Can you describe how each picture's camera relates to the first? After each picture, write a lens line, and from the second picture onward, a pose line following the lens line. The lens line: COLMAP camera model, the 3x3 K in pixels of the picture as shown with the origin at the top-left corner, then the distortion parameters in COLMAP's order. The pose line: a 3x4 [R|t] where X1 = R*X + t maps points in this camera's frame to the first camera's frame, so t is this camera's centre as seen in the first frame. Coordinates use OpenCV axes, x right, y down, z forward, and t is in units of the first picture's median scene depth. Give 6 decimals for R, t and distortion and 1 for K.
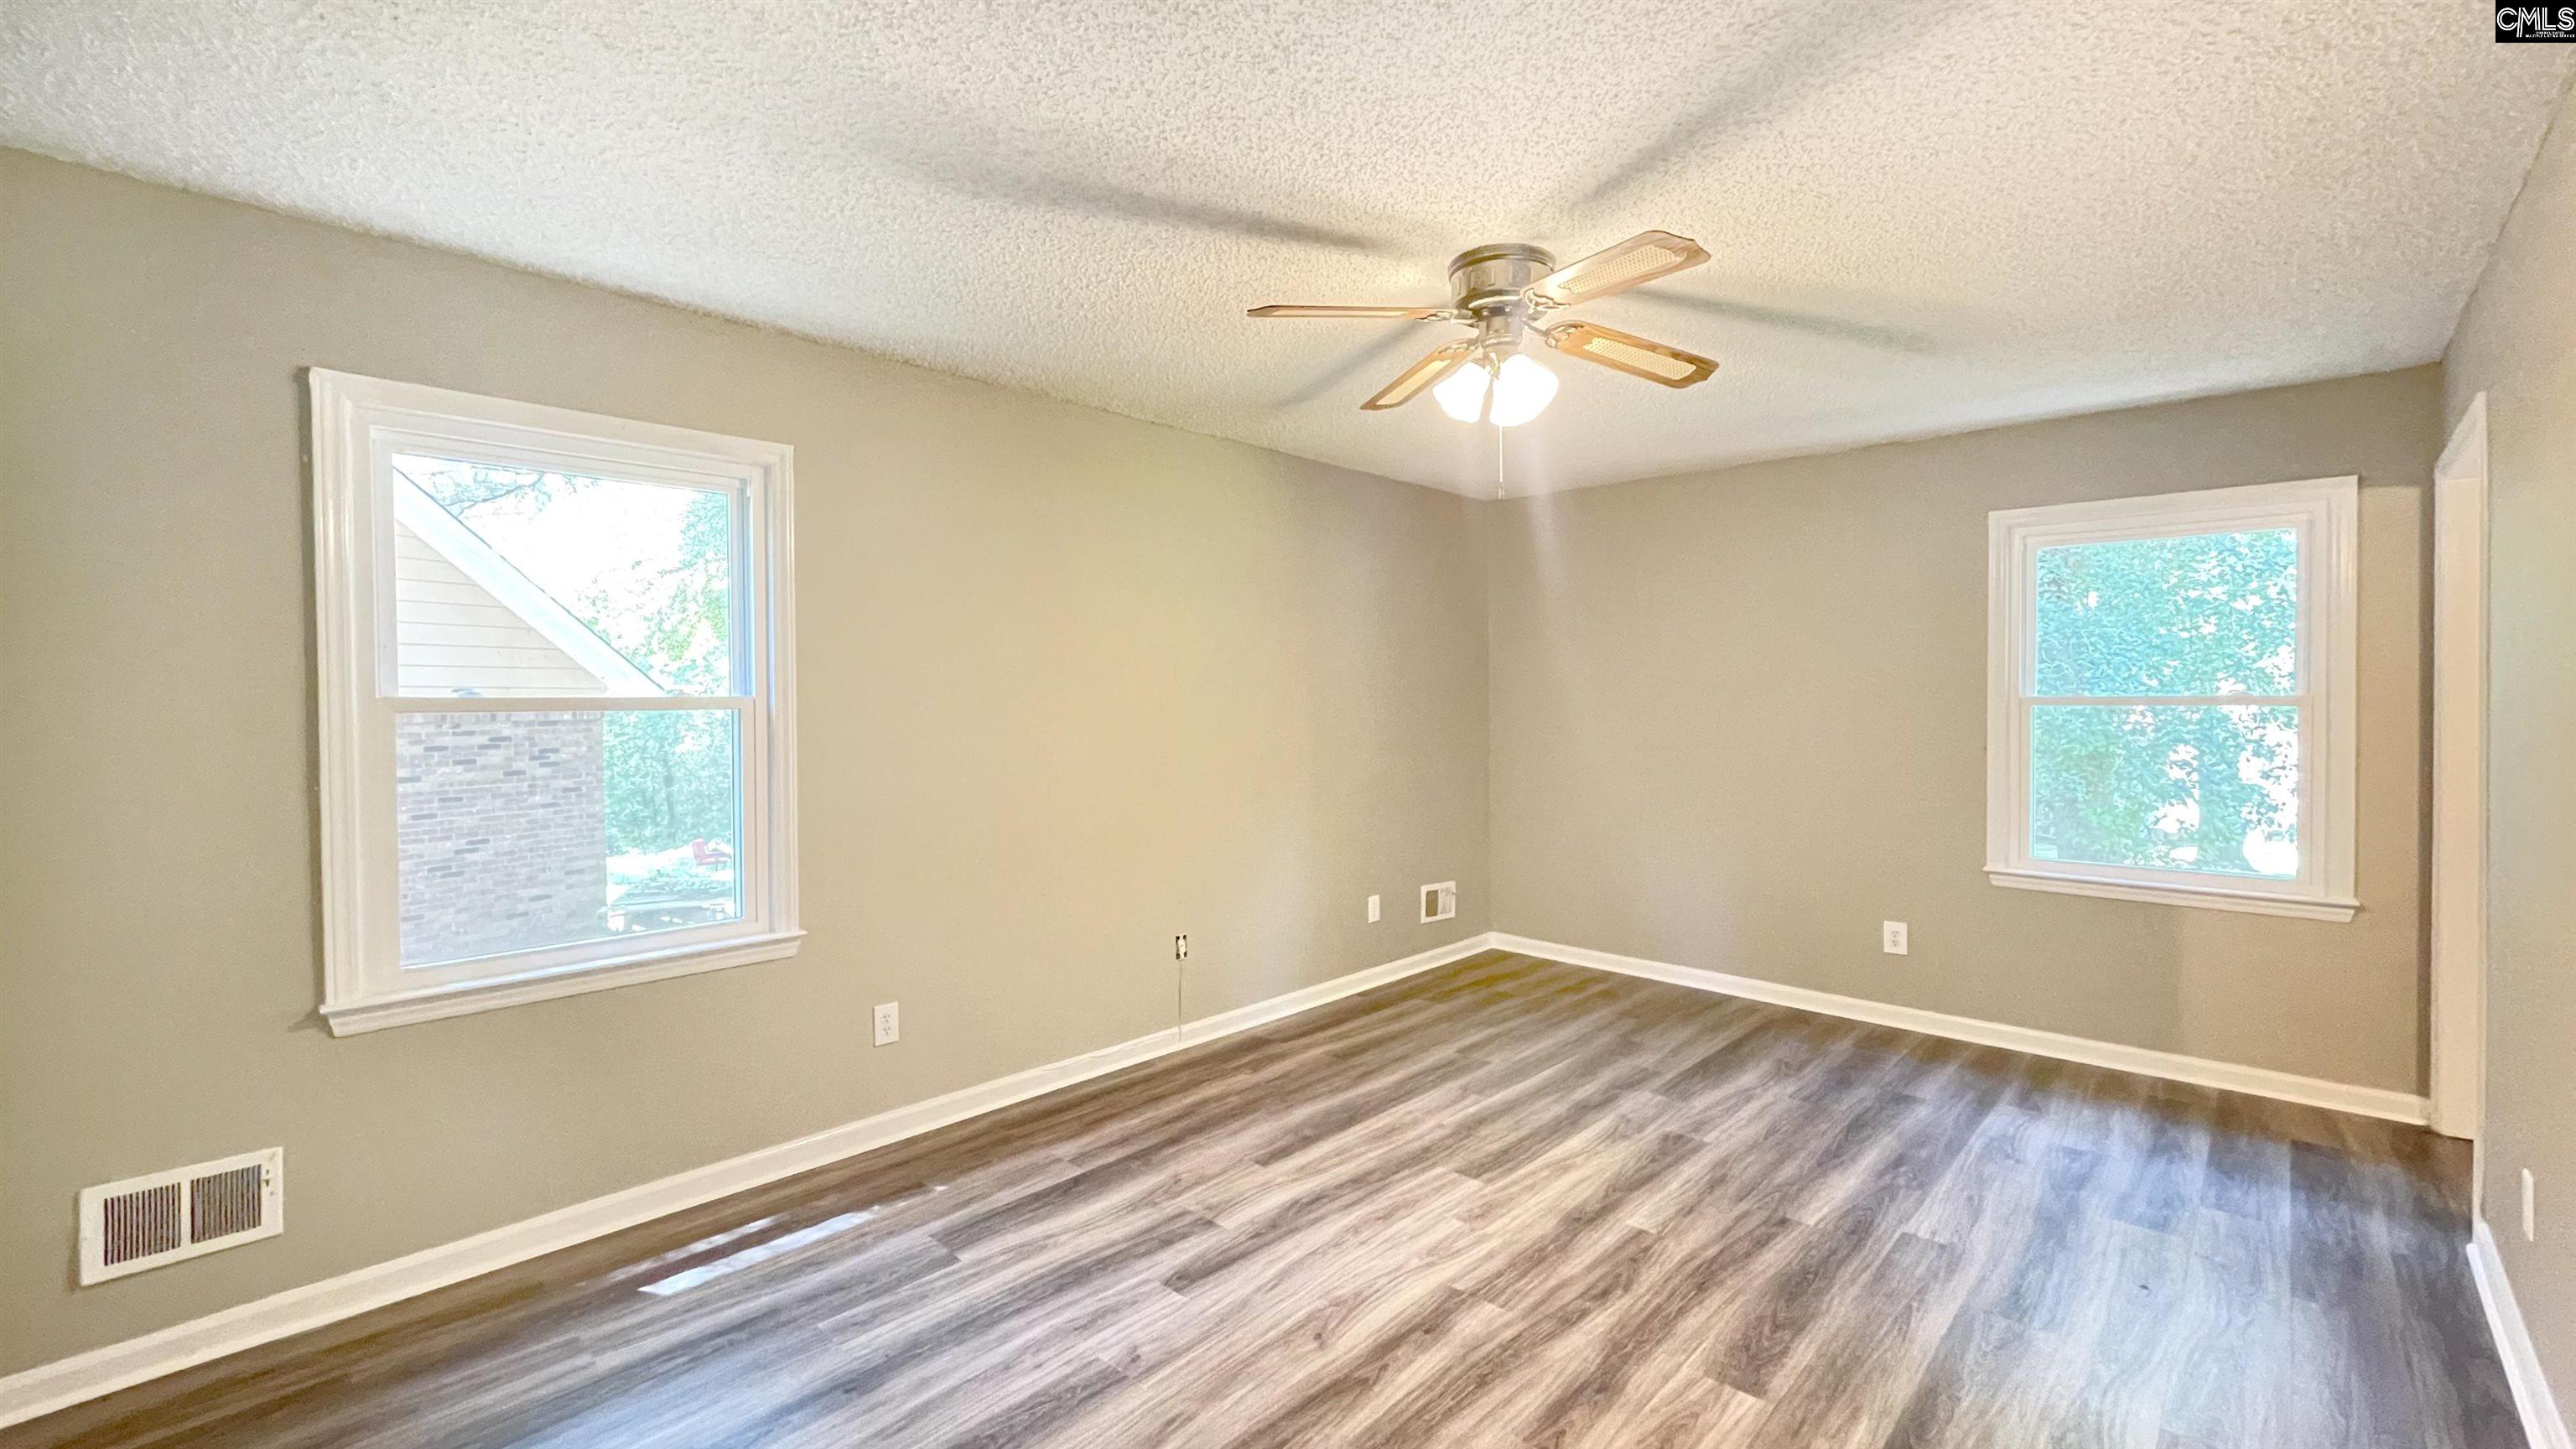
lens RADIAL K [[1081.6, 0, 1295.0], [0, 1081.6, 720.8], [0, 0, 1]] dist [-0.000160, -0.000157]
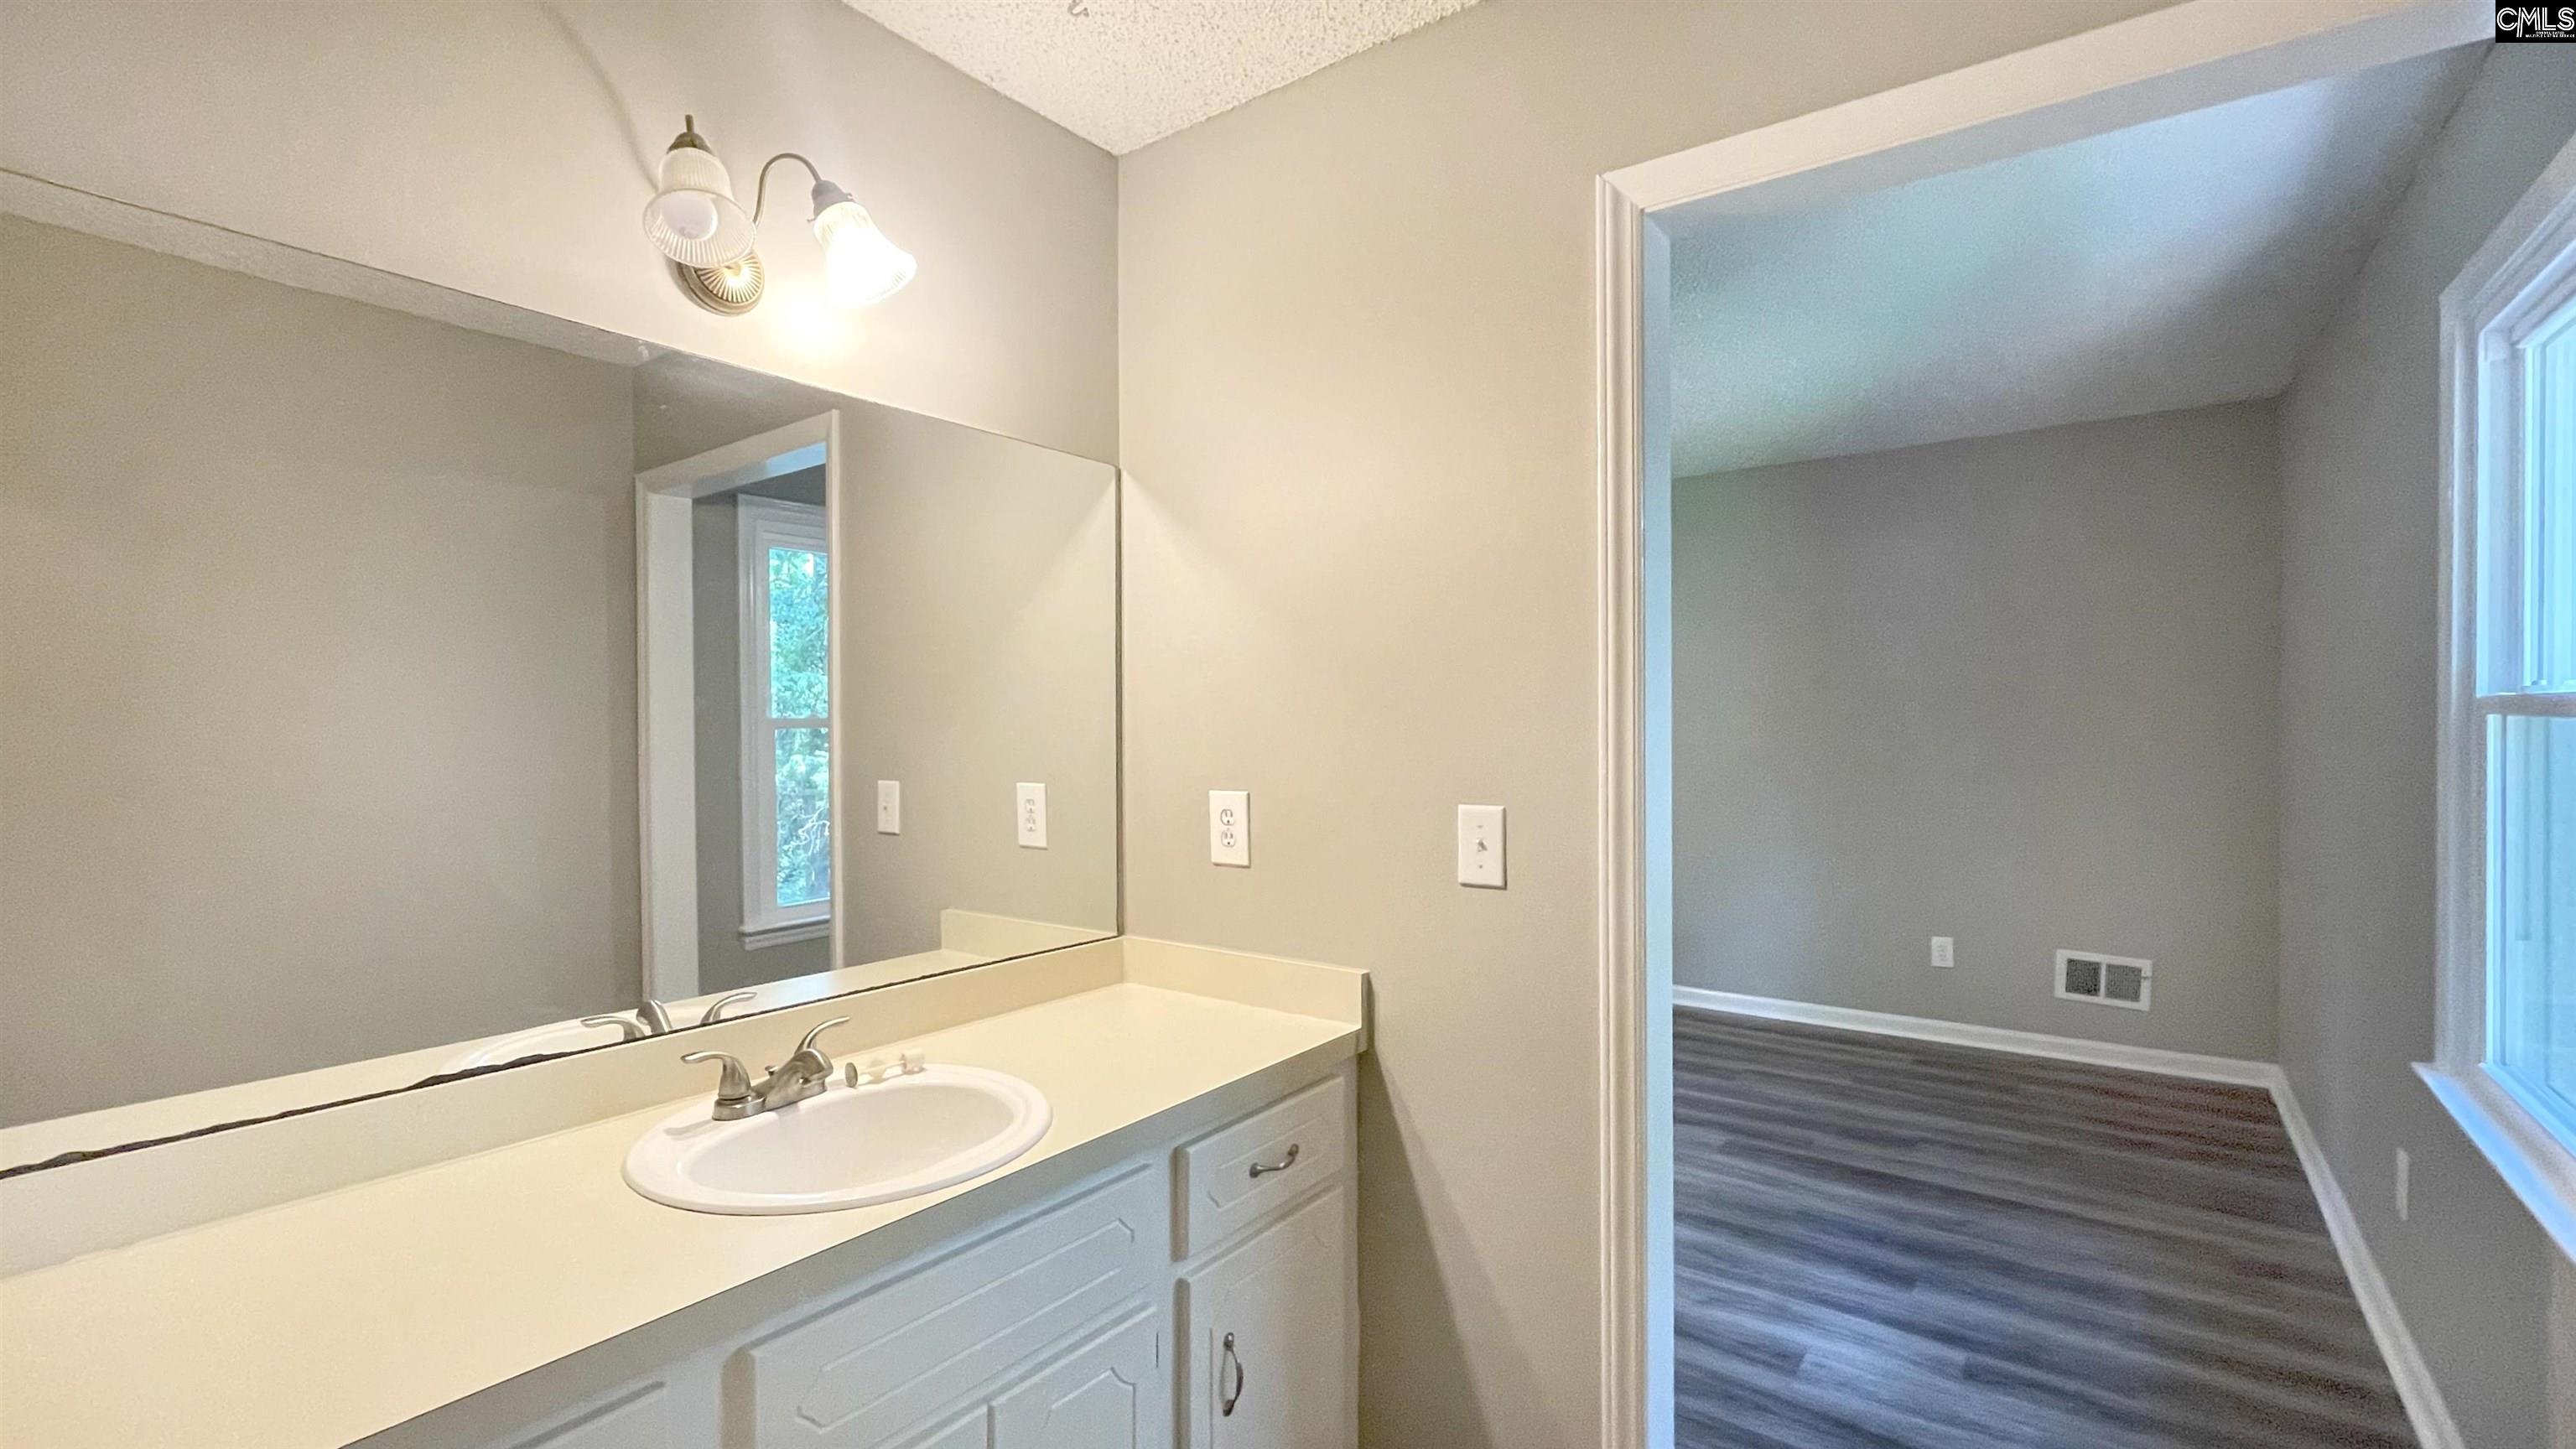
lens RADIAL K [[1099.1, 0, 1284.2], [0, 1099.1, 726.0], [0, 0, 1]] dist [-0.004087, 0.000174]
pose [[0.098577, 0.005462, -0.995114, 1.477833], [-0.008594, 0.999952, 0.004637, -0.012763], [0.995092, 0.008095, 0.098619, 0.637630]]
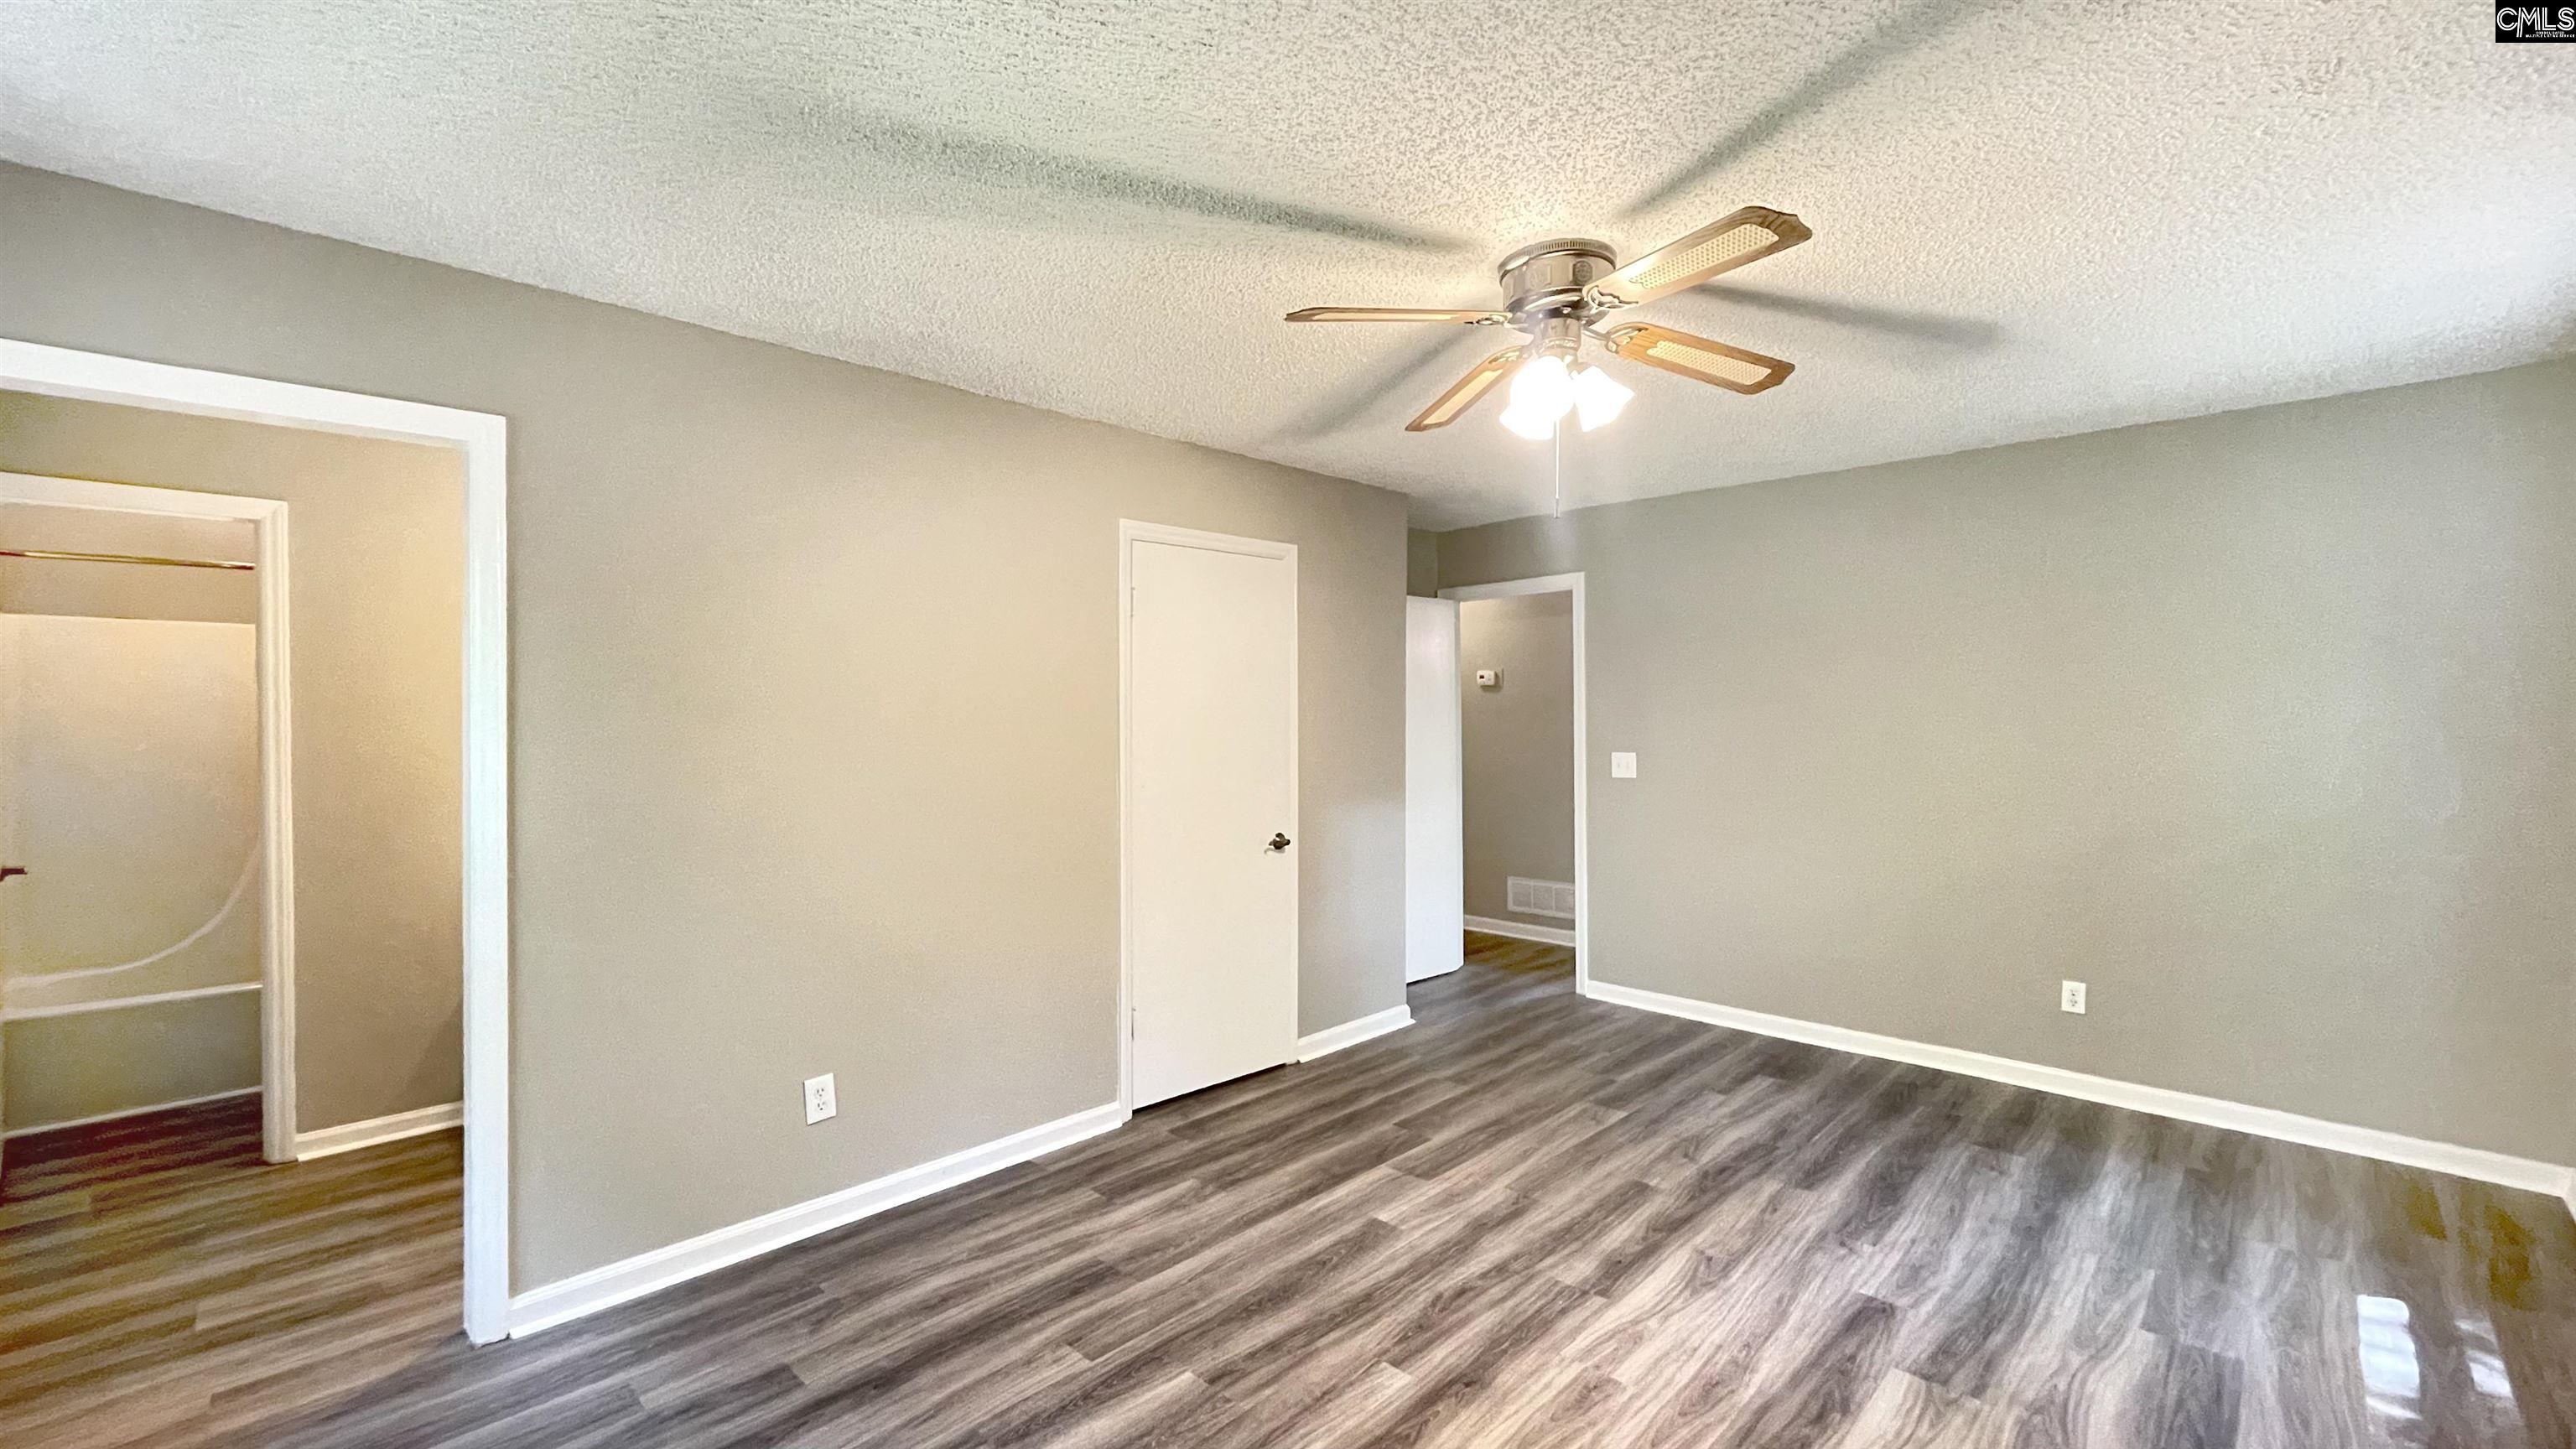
lens RADIAL K [[1040.1, 0, 1279.6], [0, 1040.1, 718.3], [0, 0, 1]] dist [0.001820, 0.000229]
pose [[-0.999207, 0.007664, 0.039069, 0.338870], [0.008387, 0.999796, 0.018364, -0.047396], [-0.038920, 0.018677, -0.999068, 1.627997]]
